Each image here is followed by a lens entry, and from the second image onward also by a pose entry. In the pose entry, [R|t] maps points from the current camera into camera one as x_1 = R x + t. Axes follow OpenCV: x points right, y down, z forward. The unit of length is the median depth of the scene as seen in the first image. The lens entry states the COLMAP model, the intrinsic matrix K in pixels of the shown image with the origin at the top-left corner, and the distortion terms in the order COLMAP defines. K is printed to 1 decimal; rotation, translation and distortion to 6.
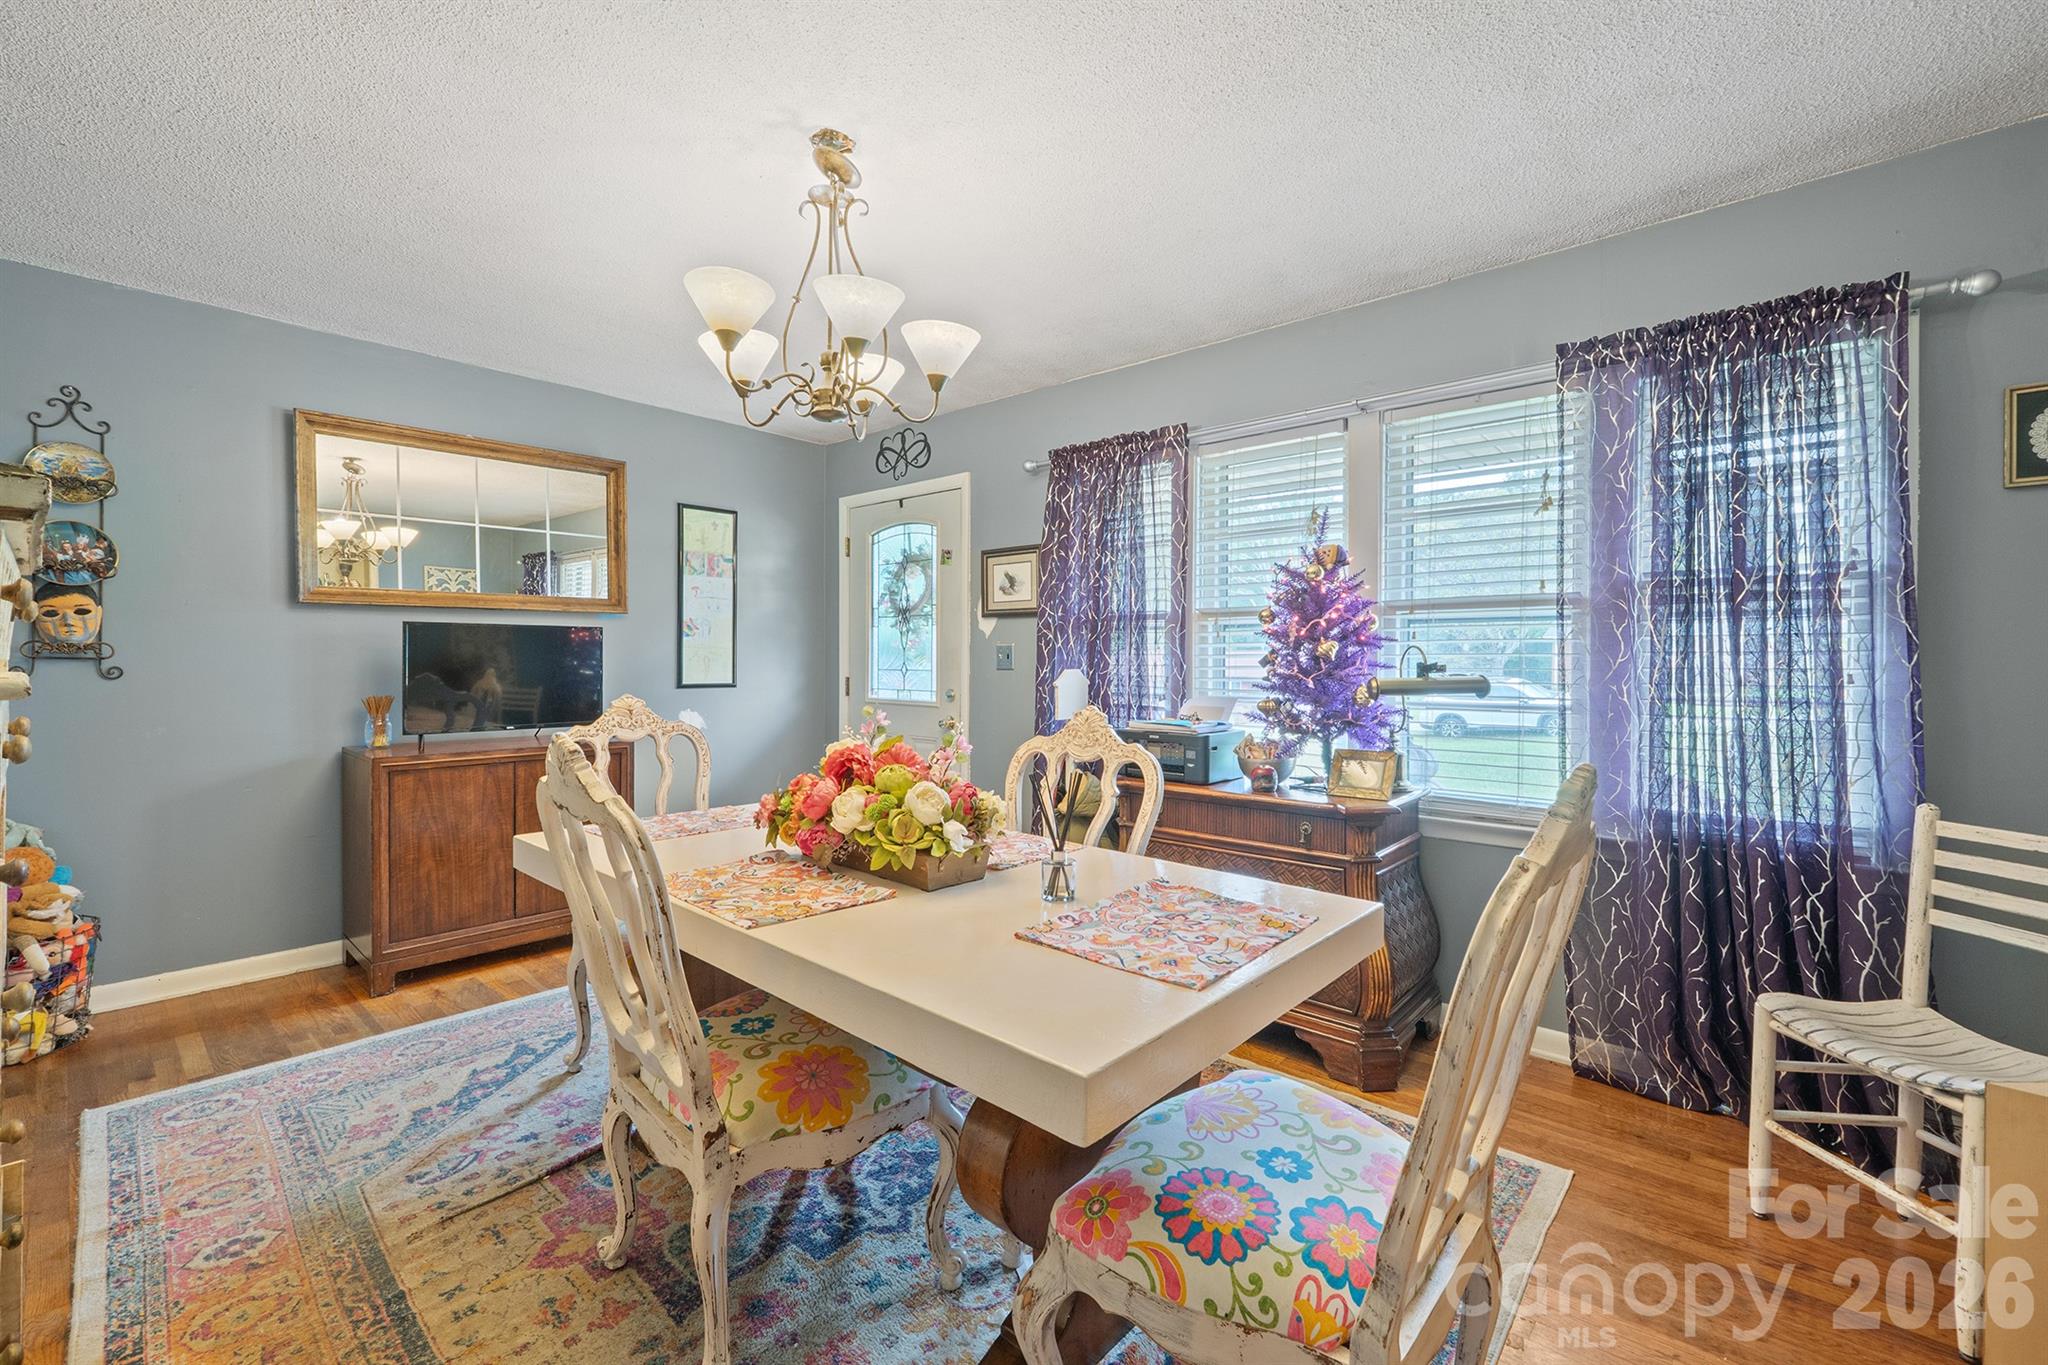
lens RADIAL K [[862.8, 0, 1023.6], [0, 862.8, 664.6], [0, 0, 1]] dist [-0.008529, -0.000654]
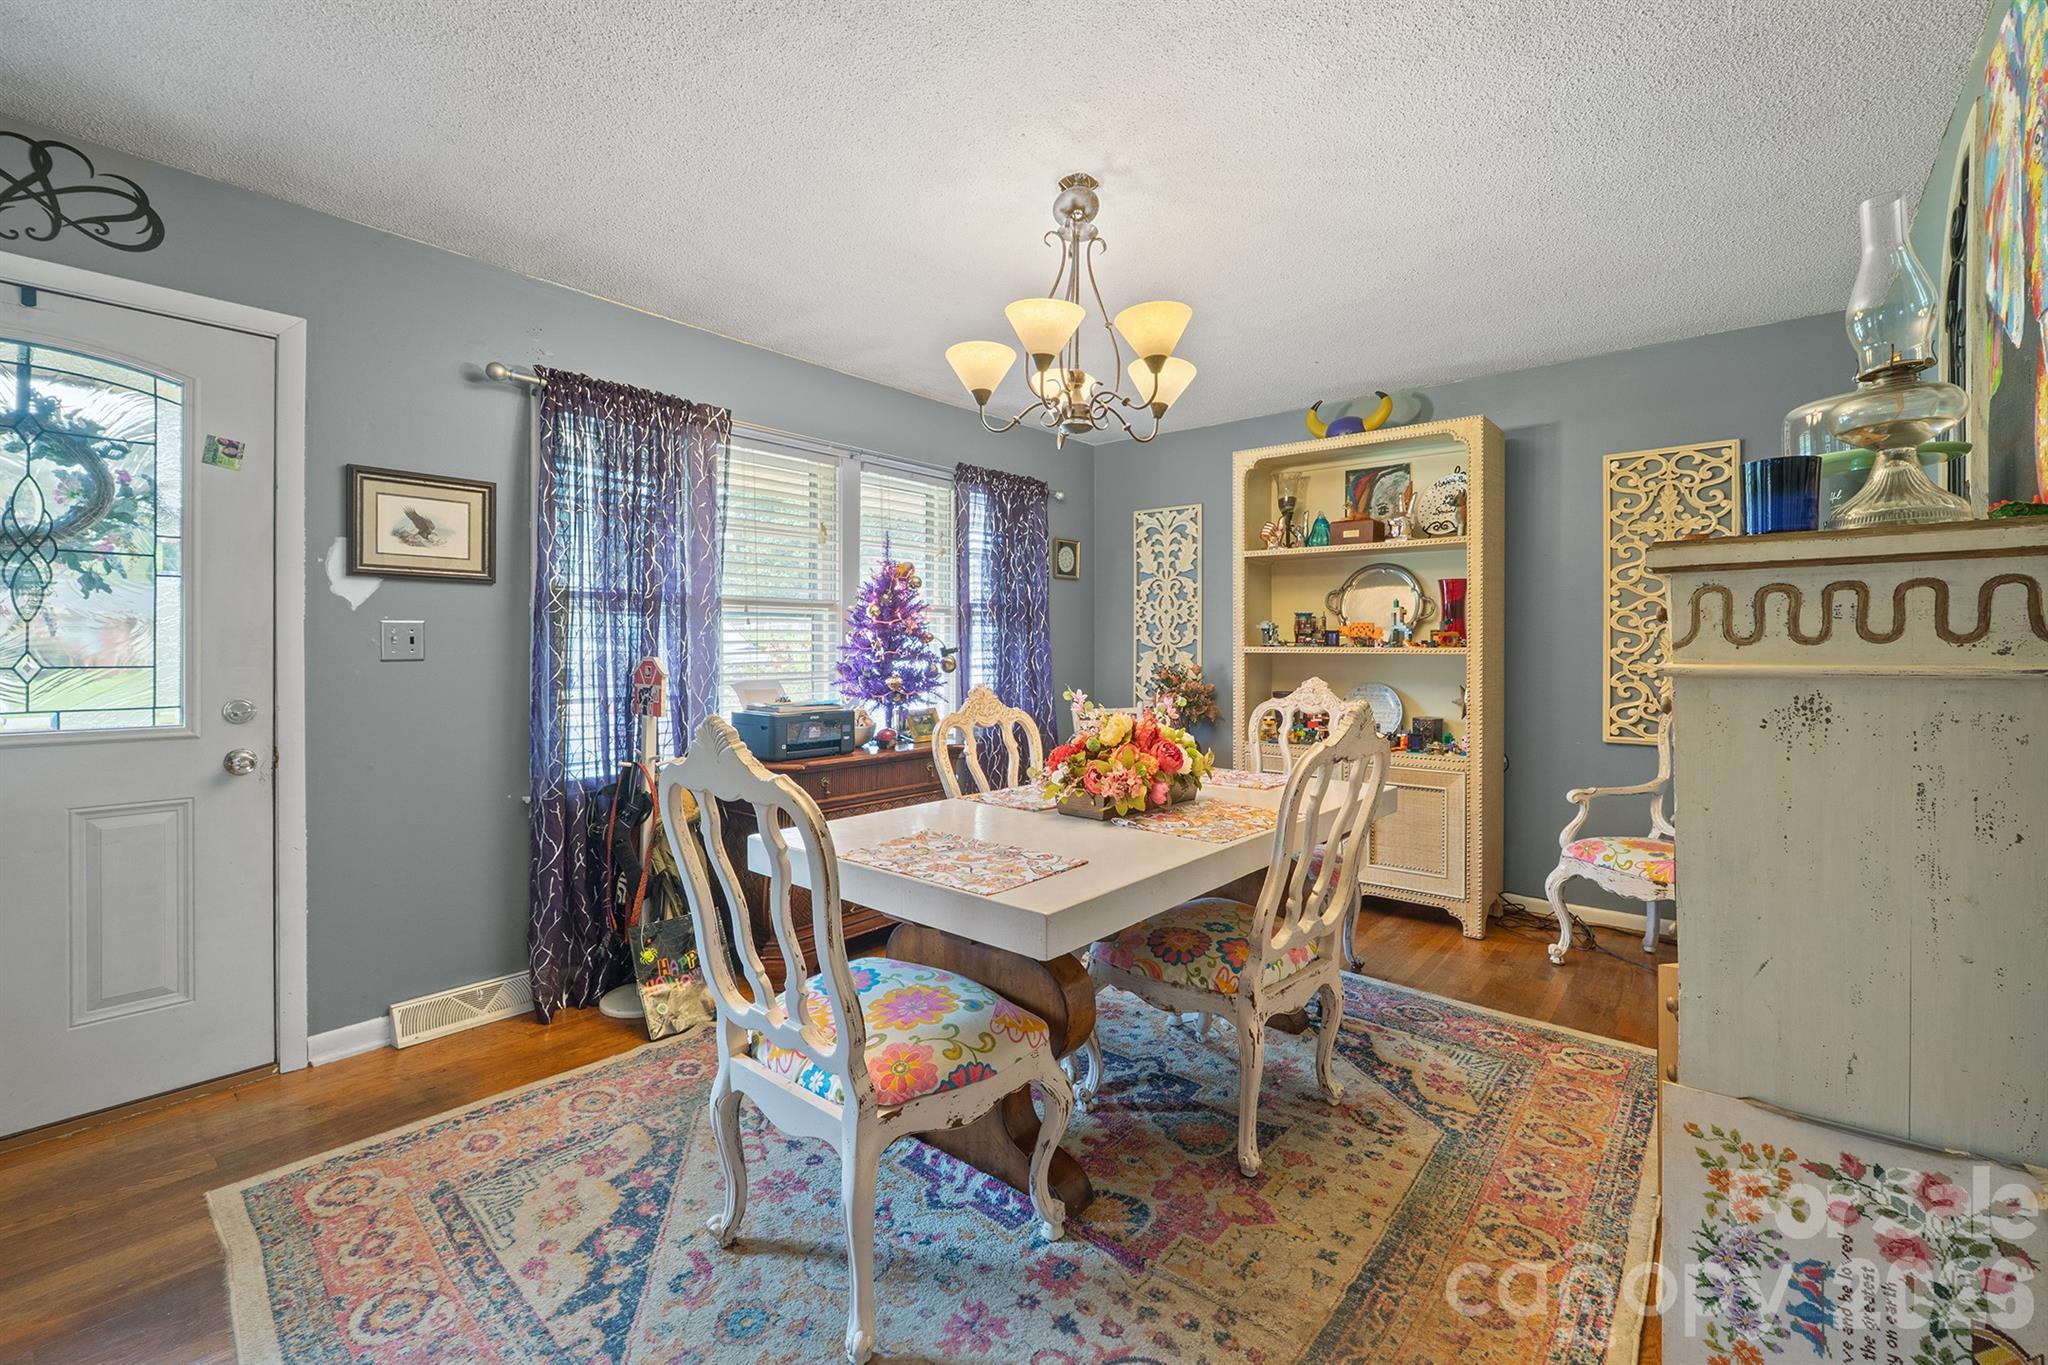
lens RADIAL K [[862.8, 0, 1039.6], [0, 862.8, 647.2], [0, 0, 1]] dist [-0.008529, -0.000654]
pose [[-0.036471, -0.003661, 0.999328, -0.979163], [0.003819, 0.999985, 0.003803, -0.007638], [-0.999327, 0.003956, -0.036456, 0.799579]]
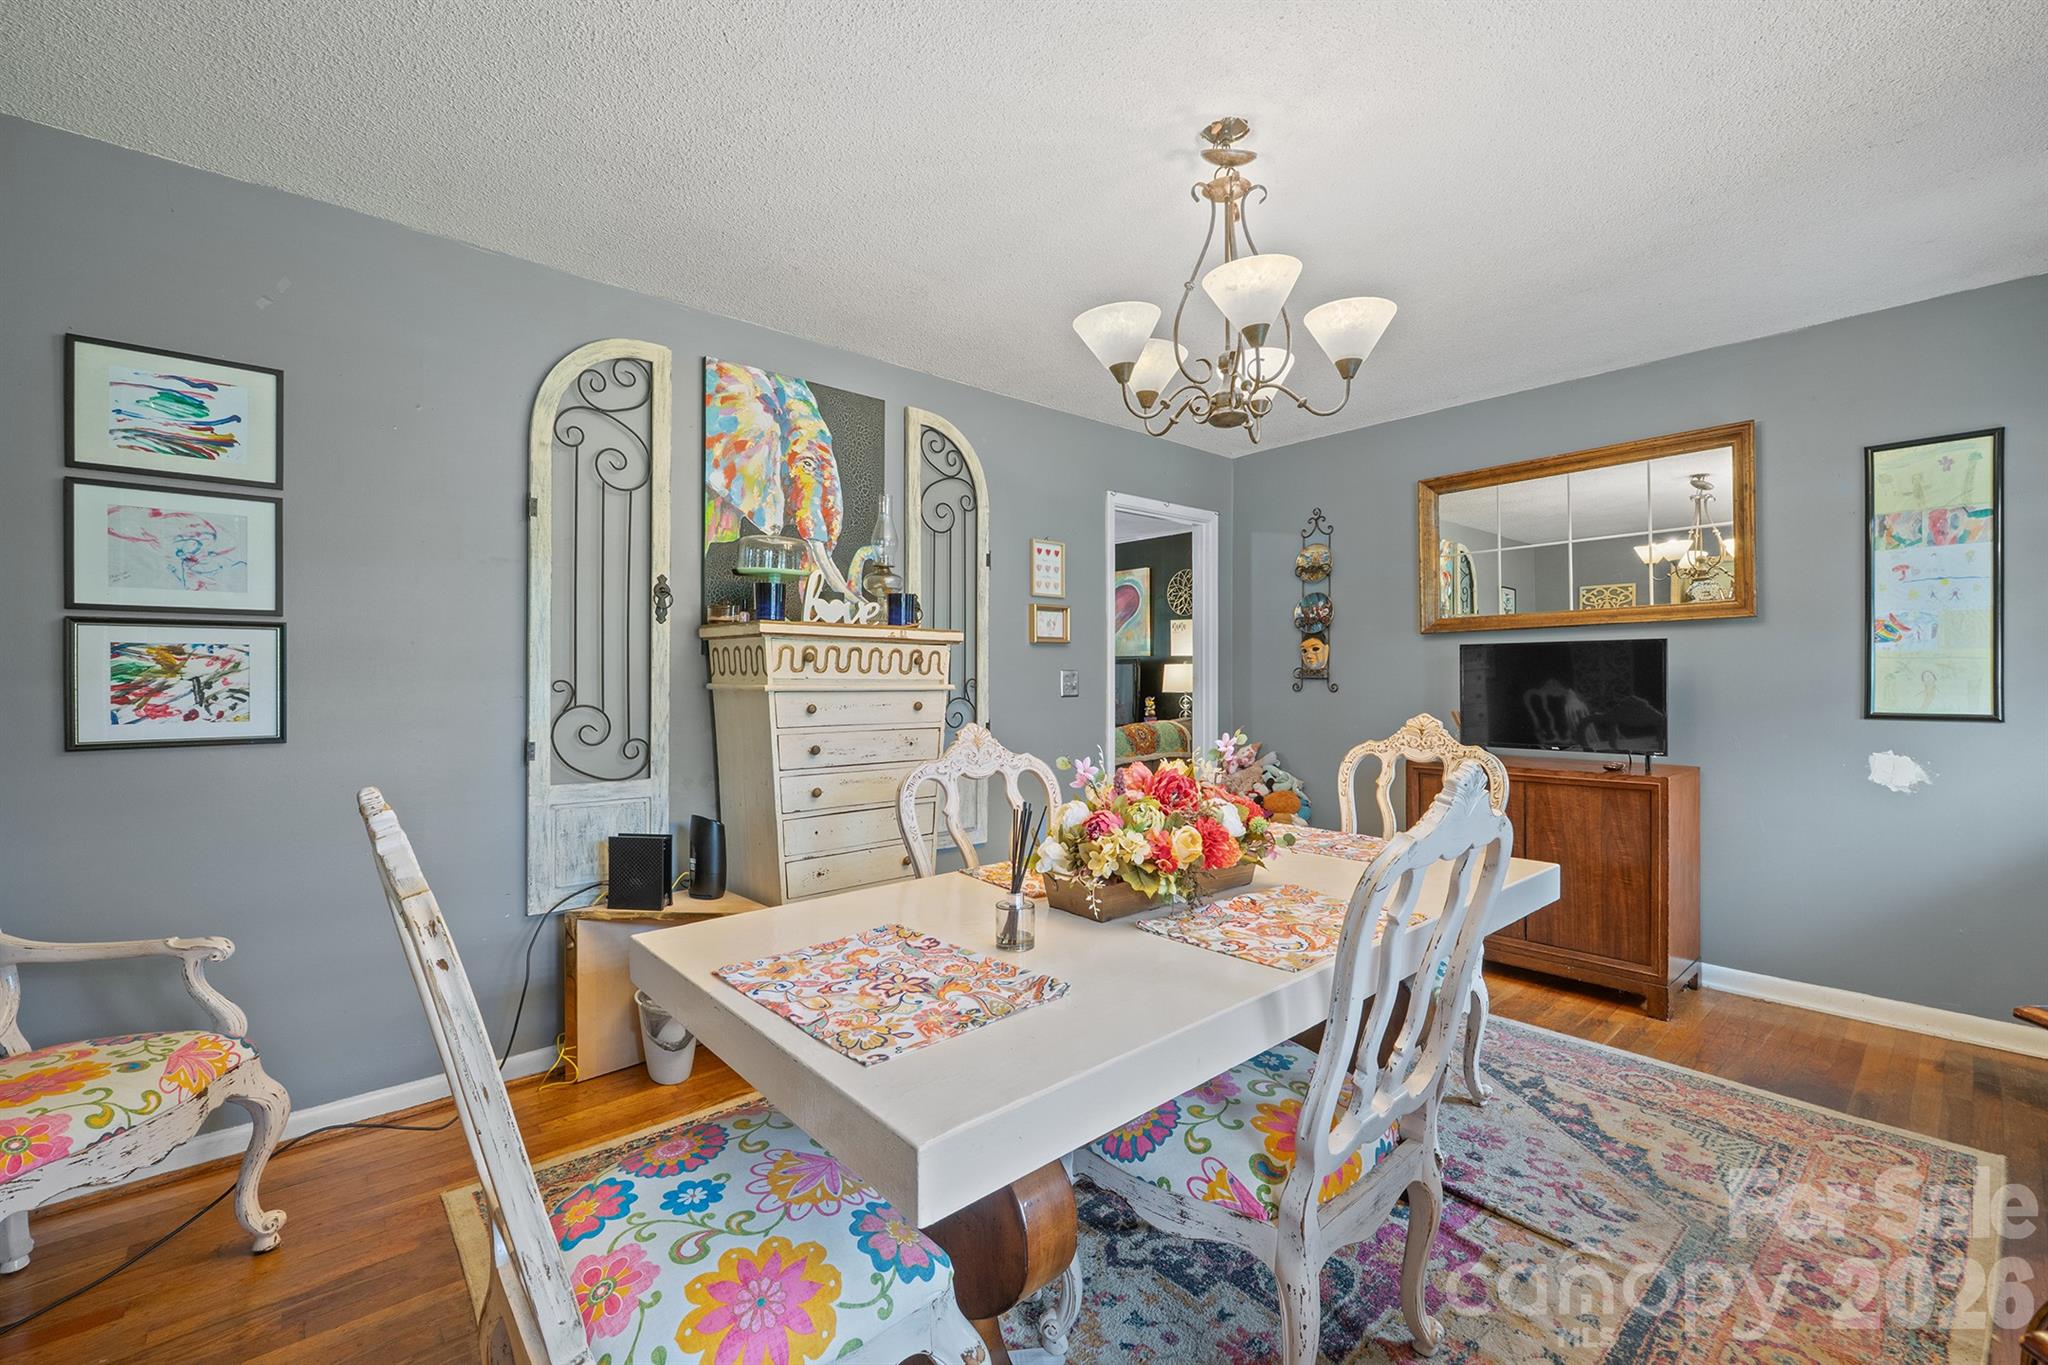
lens RADIAL K [[862.8, 0, 1033.2], [0, 862.8, 680.3], [0, 0, 1]] dist [-0.008529, -0.000654]
pose [[-0.118592, -0.002130, -0.992941, 0.541252], [-0.002375, 0.999995, -0.001861, -0.000307], [0.992940, 0.002137, -0.118596, 0.662215]]
